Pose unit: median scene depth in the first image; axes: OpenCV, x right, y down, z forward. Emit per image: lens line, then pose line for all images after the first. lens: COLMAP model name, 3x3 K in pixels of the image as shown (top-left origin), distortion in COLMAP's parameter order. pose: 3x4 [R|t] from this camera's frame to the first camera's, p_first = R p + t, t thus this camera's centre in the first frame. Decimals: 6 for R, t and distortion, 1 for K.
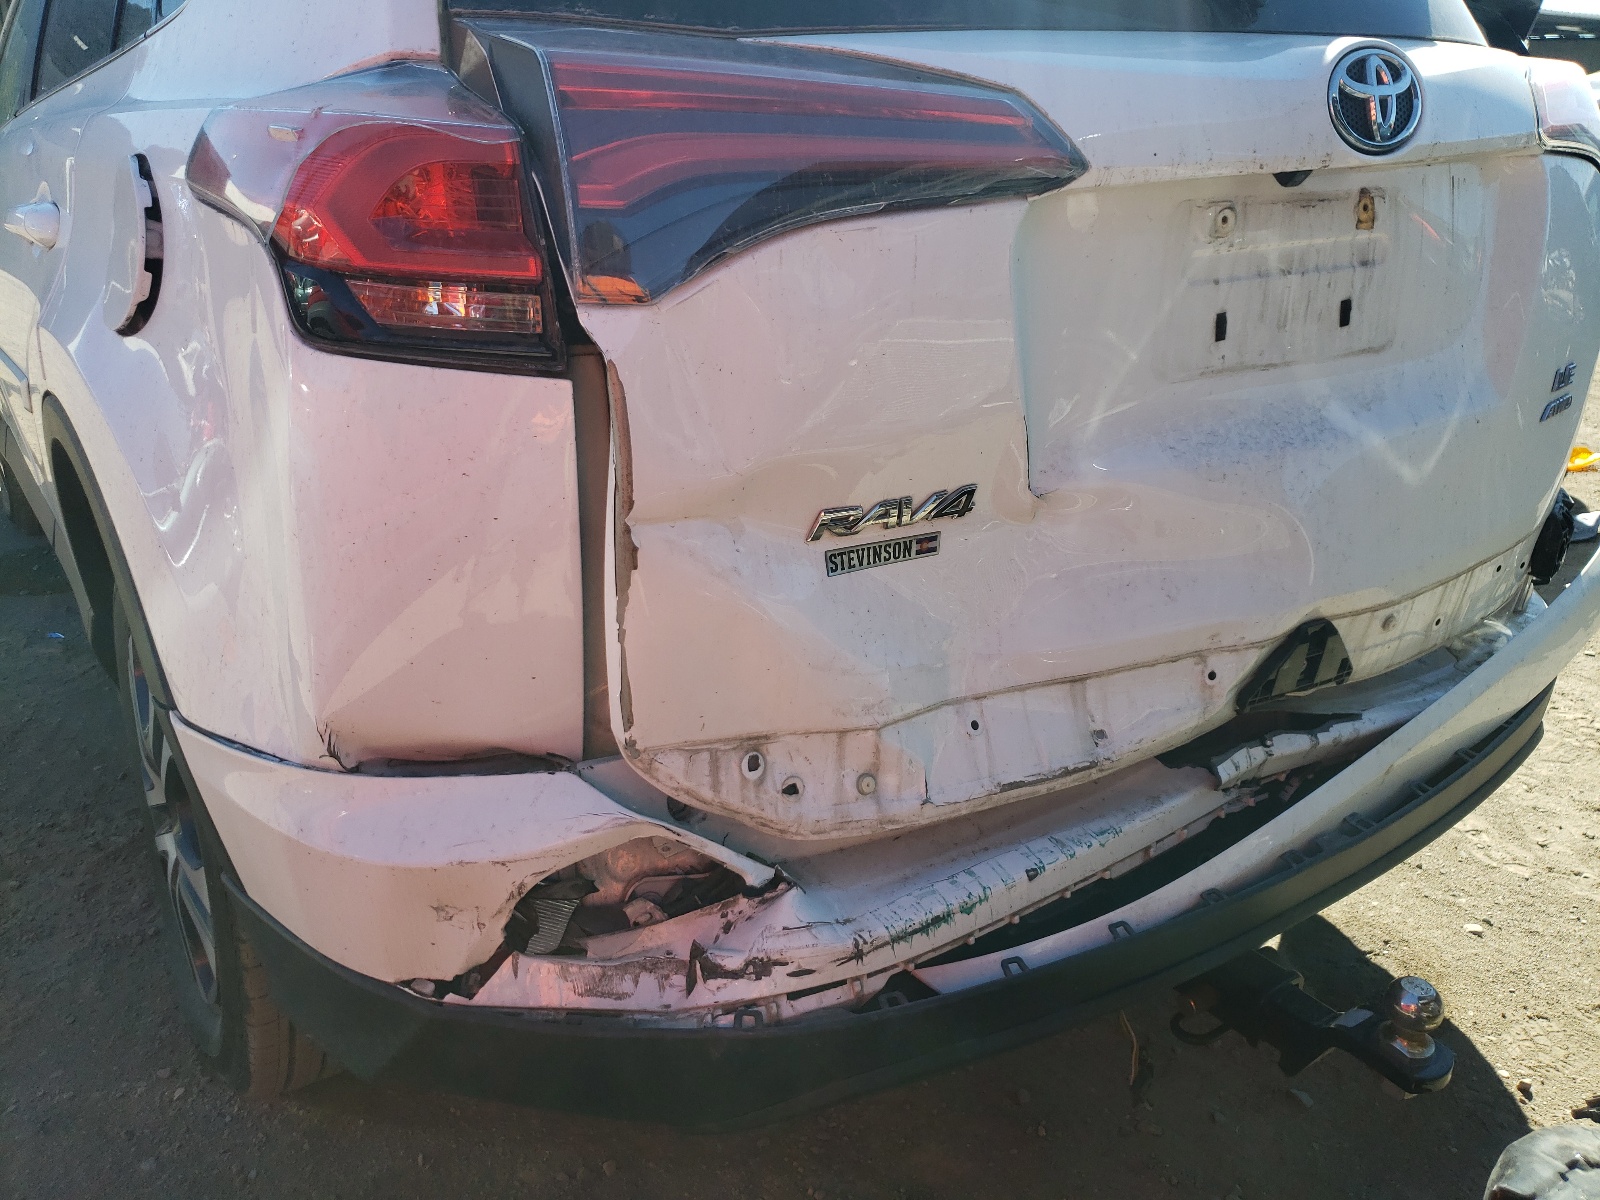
lens RADIAL K [[1230.6, 0, 801.6], [0, 1230.6, 567.0], [0, 0, 1]] dist [0.058640, -0.075121]
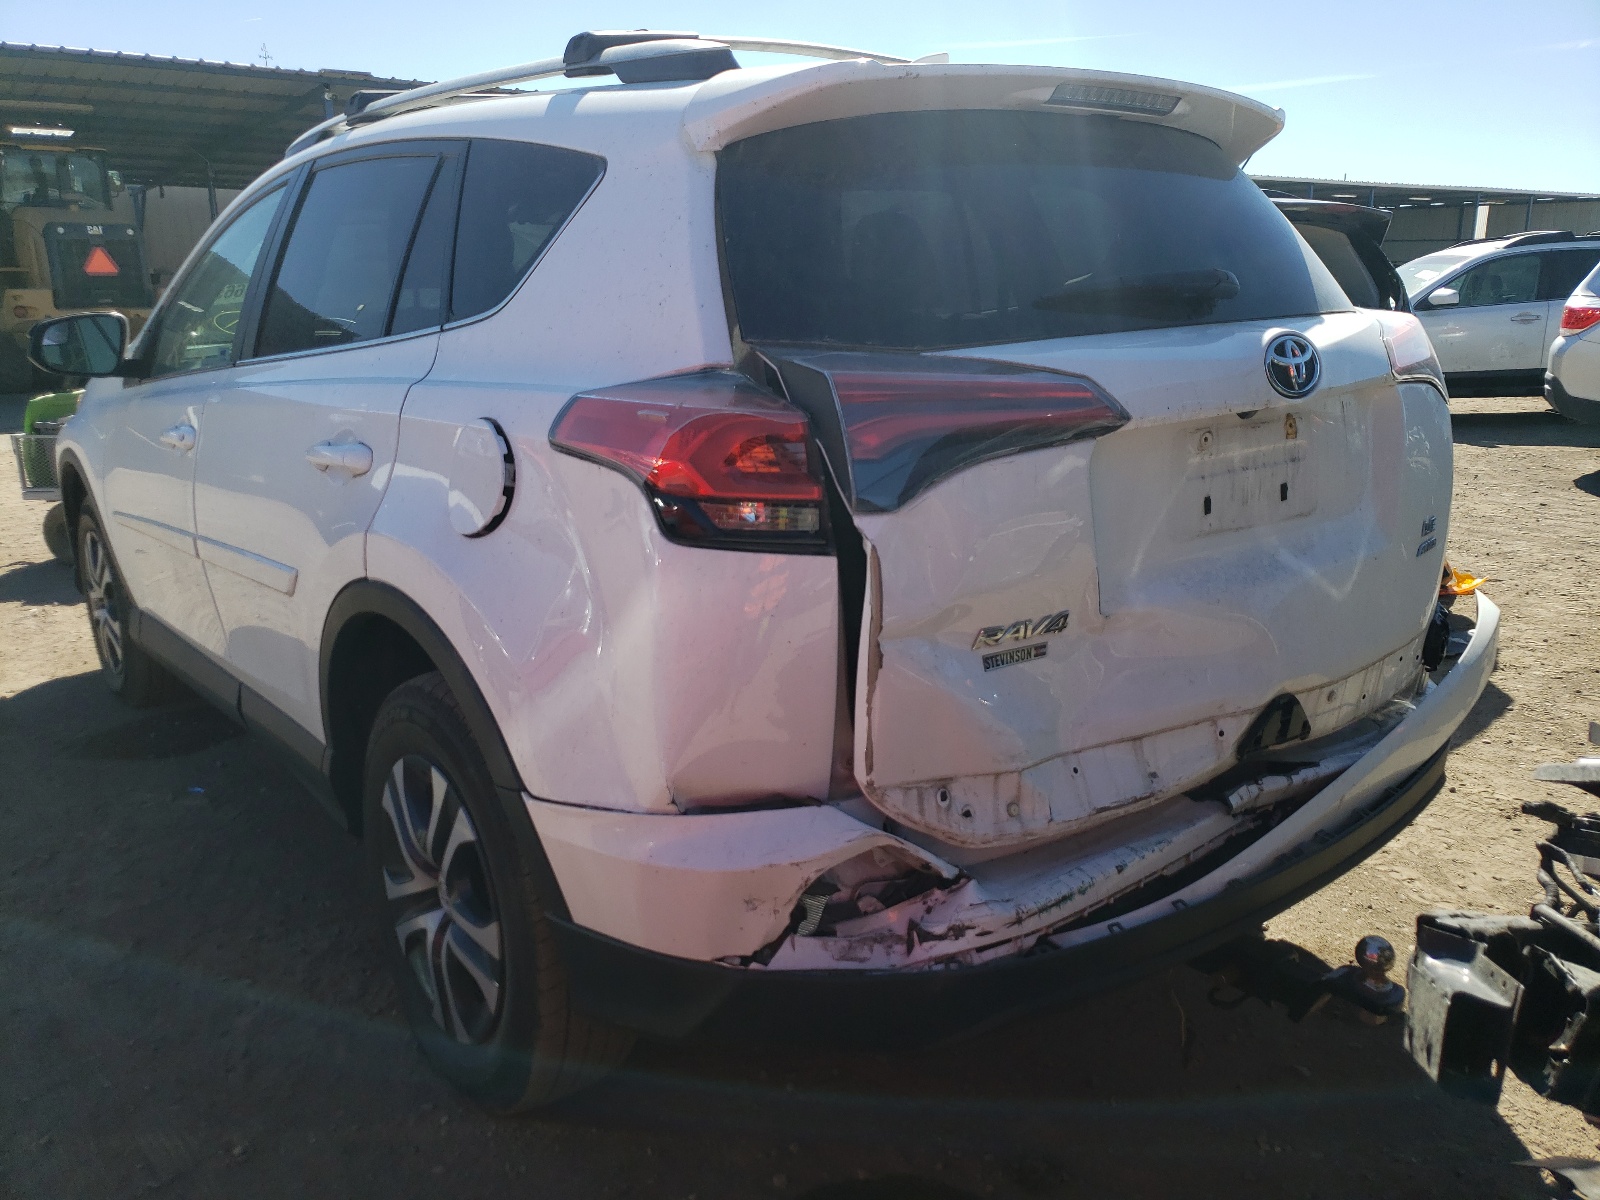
lens RADIAL K [[1230.6, 0, 801.6], [0, 1230.6, 567.0], [0, 0, 1]] dist [0.058640, -0.075121]
pose [[0.997376, -0.040657, 0.059895, -0.284954], [0.047799, 0.991243, -0.123095, 0.053440], [-0.054366, 0.125635, 0.990586, -0.535131]]
